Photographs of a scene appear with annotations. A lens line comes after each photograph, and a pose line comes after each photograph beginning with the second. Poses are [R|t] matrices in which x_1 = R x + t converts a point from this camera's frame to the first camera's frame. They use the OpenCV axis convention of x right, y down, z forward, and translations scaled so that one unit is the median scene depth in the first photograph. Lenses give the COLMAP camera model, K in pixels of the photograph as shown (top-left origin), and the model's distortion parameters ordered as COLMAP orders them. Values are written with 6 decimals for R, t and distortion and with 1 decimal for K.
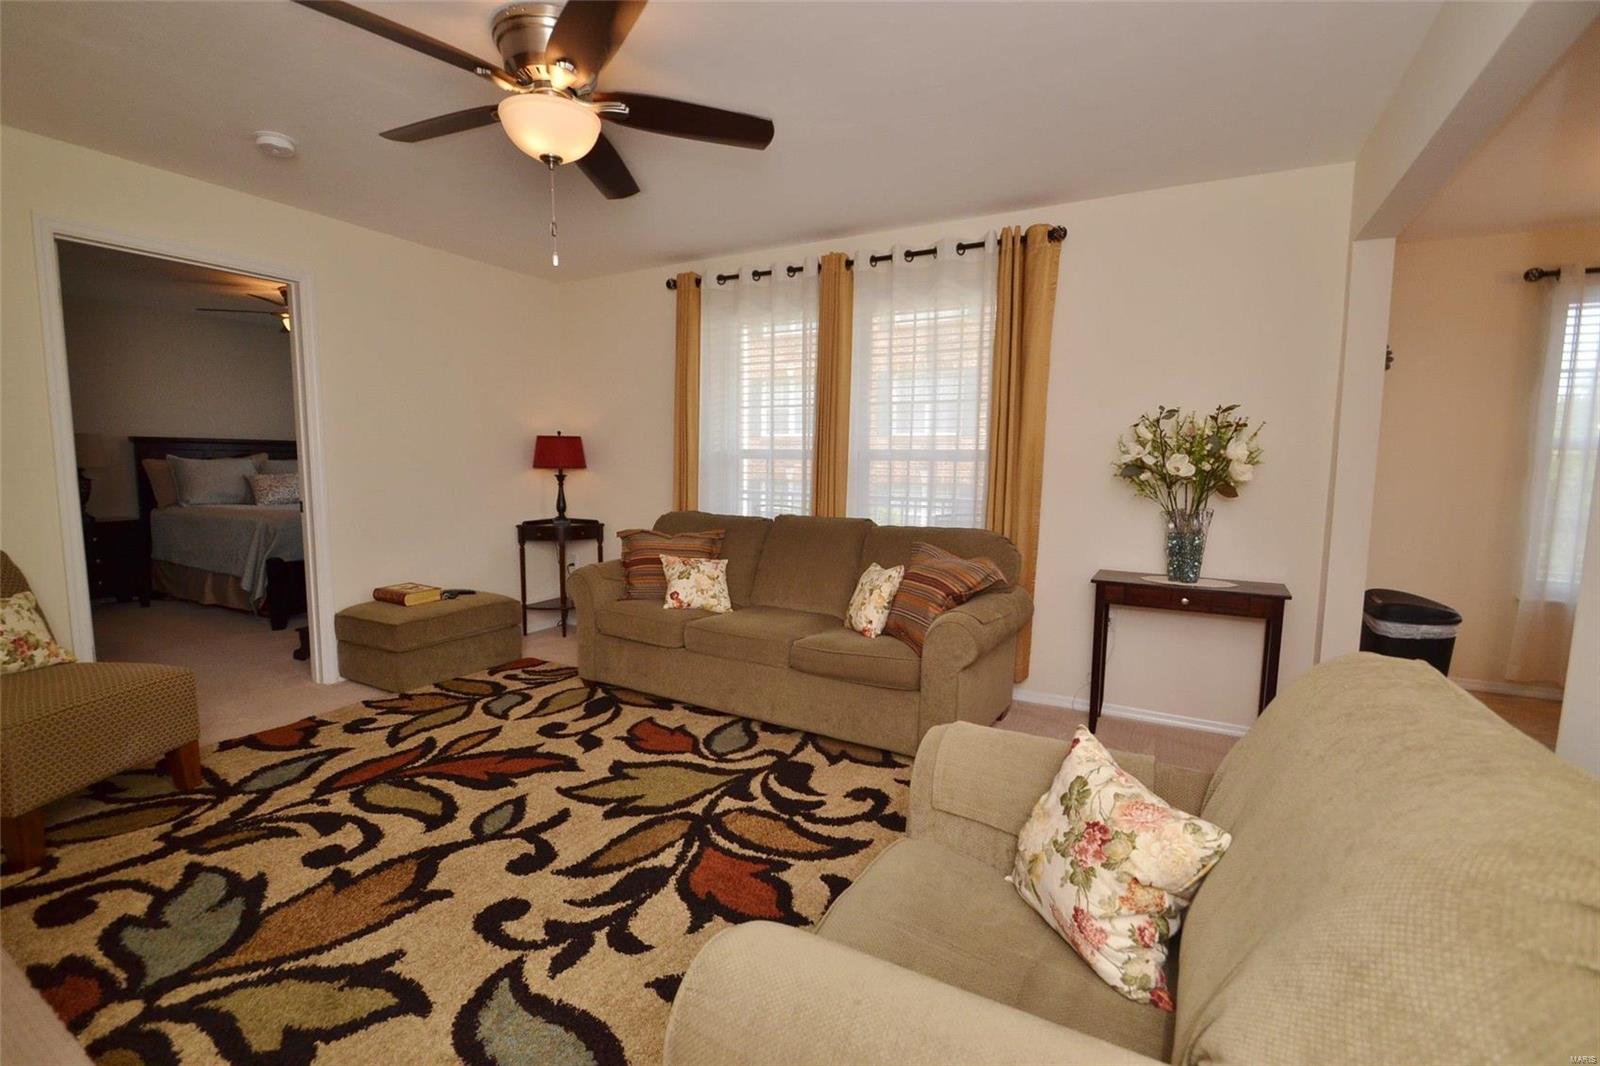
lens RADIAL K [[719.5, 0, 772.7], [0, 719.5, 541.3], [0, 0, 1]] dist [-0.001208, -0.001048]
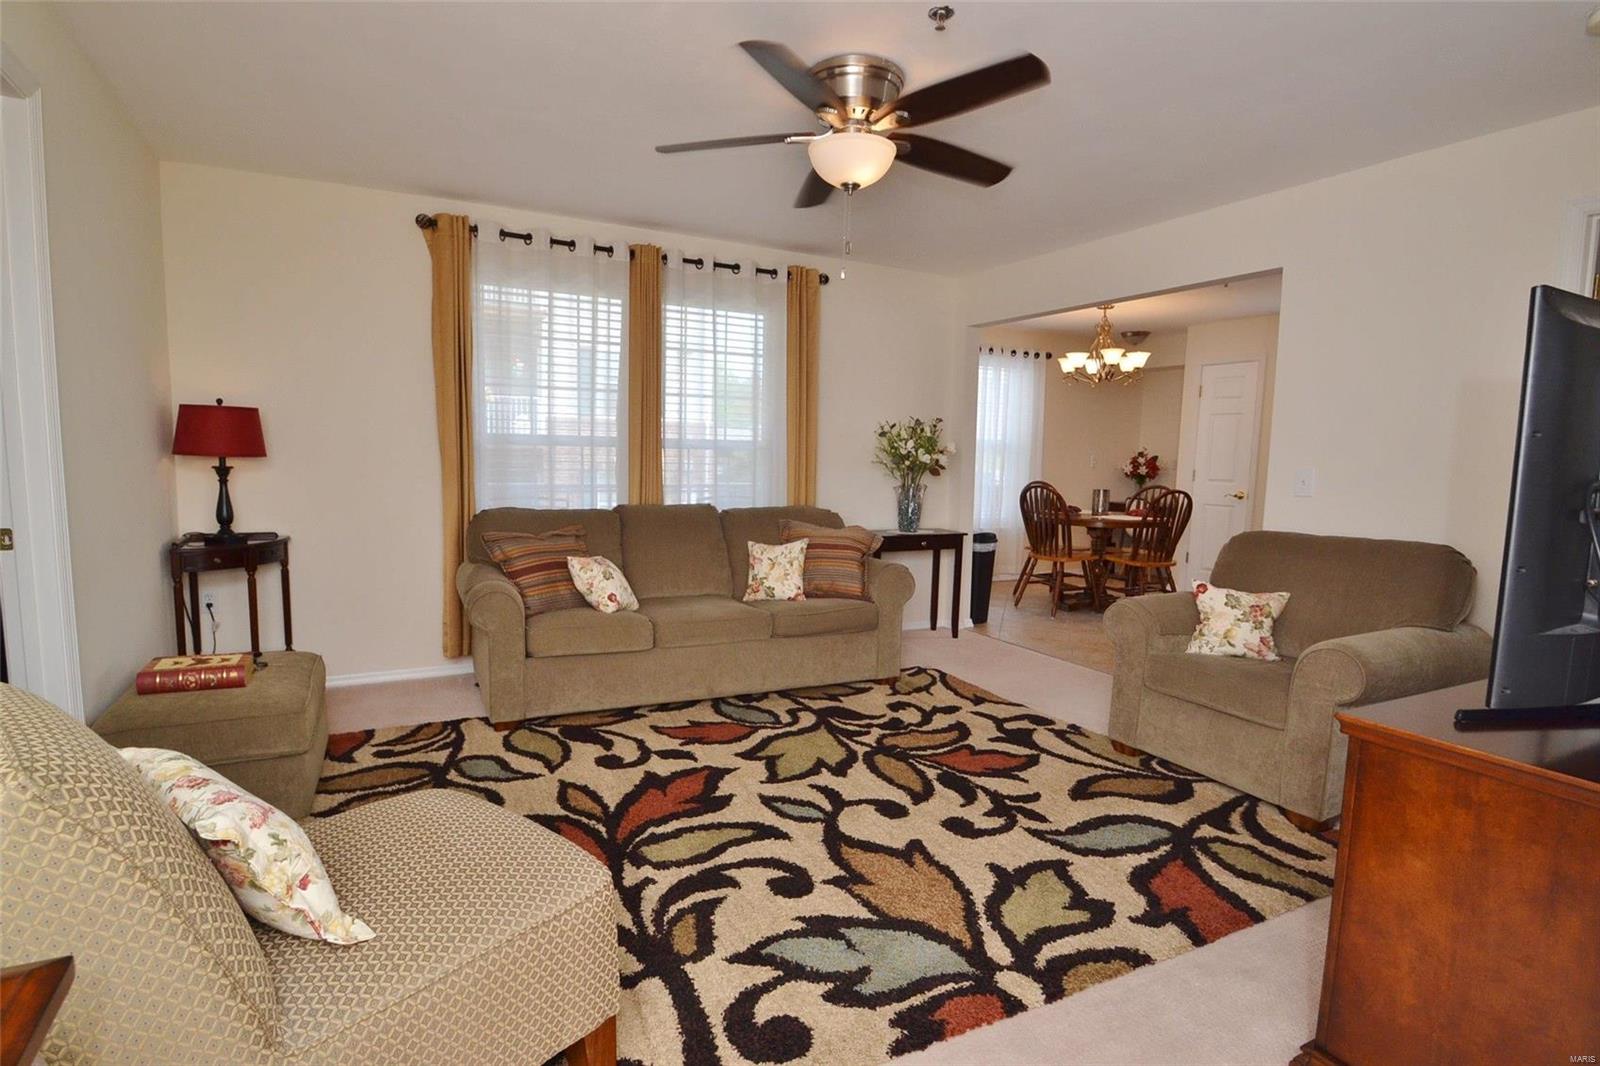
lens RADIAL K [[815.5, 0, 779.8], [0, 815.5, 538.1], [0, 0, 1]] dist [-0.004059, -0.000339]
pose [[0.541666, -0.085761, 0.836208, -1.168015], [0.078806, 0.995582, 0.051059, -0.047705], [-0.836892, 0.038241, 0.546031, 0.338882]]
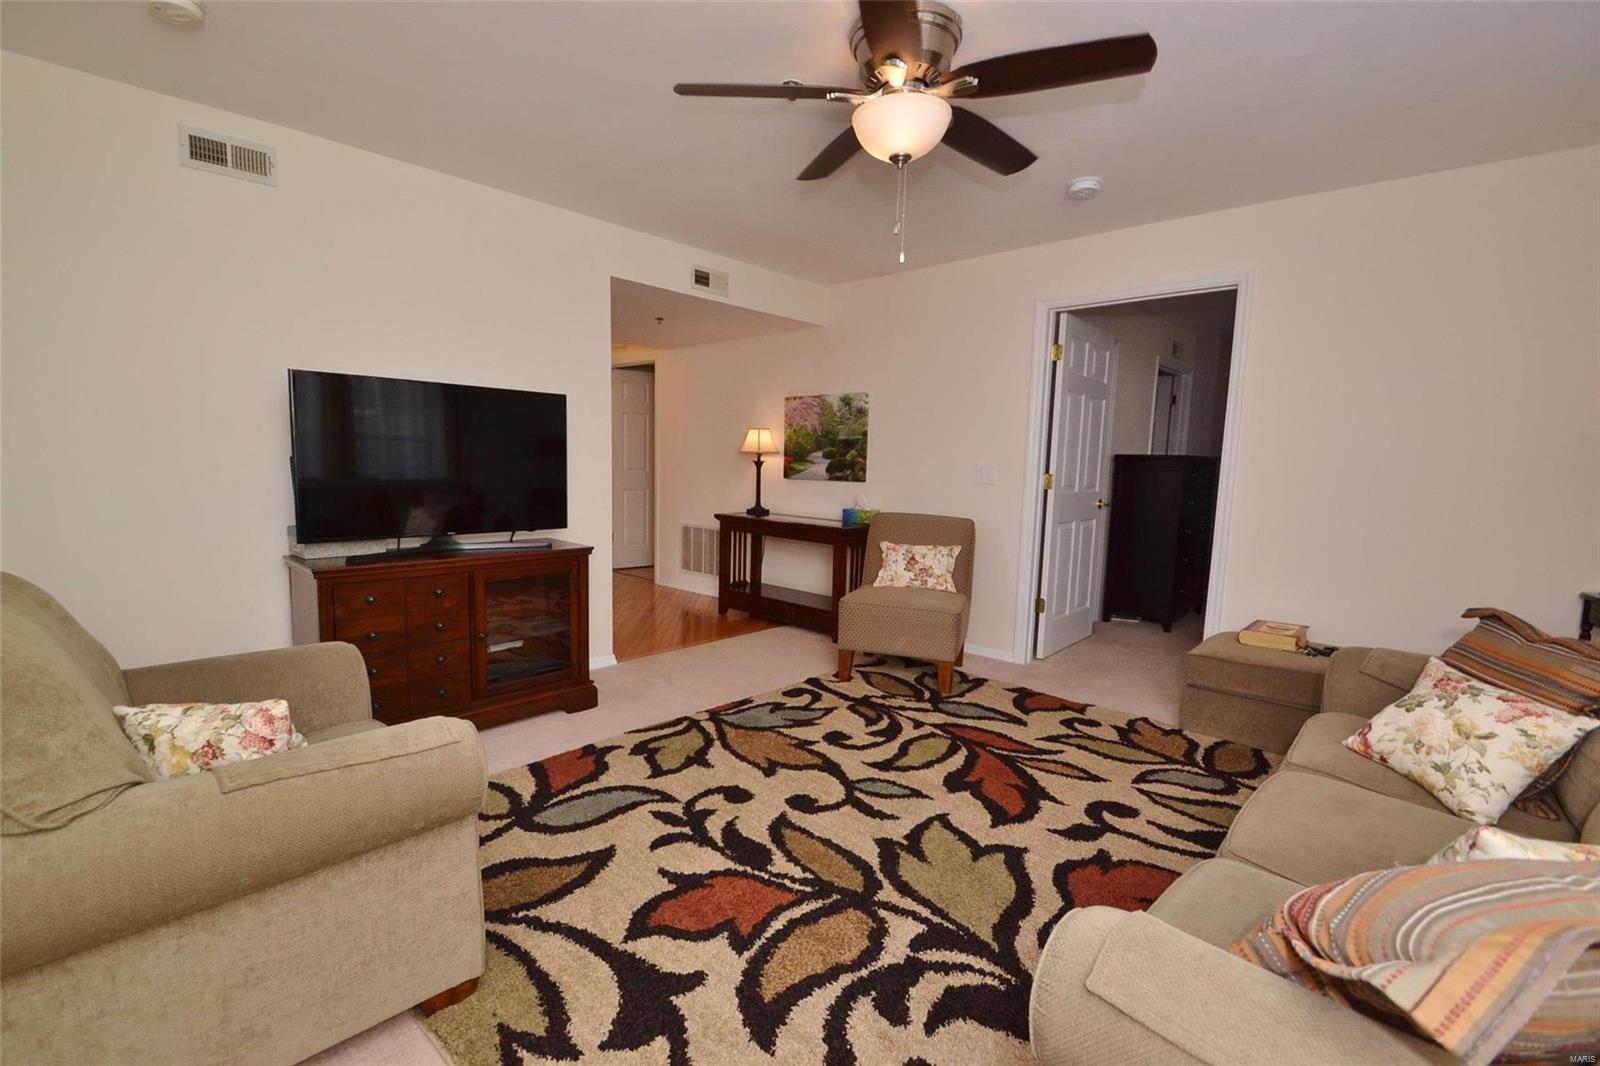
lens RADIAL K [[719.5, 0, 772.7], [0, 719.5, 541.3], [0, 0, 1]] dist [-0.001208, -0.001048]
pose [[-0.246363, 0.095985, -0.964413, 0.598308], [-0.132031, 0.982483, 0.131511, -0.091388], [0.960142, 0.159732, -0.229374, 0.913313]]
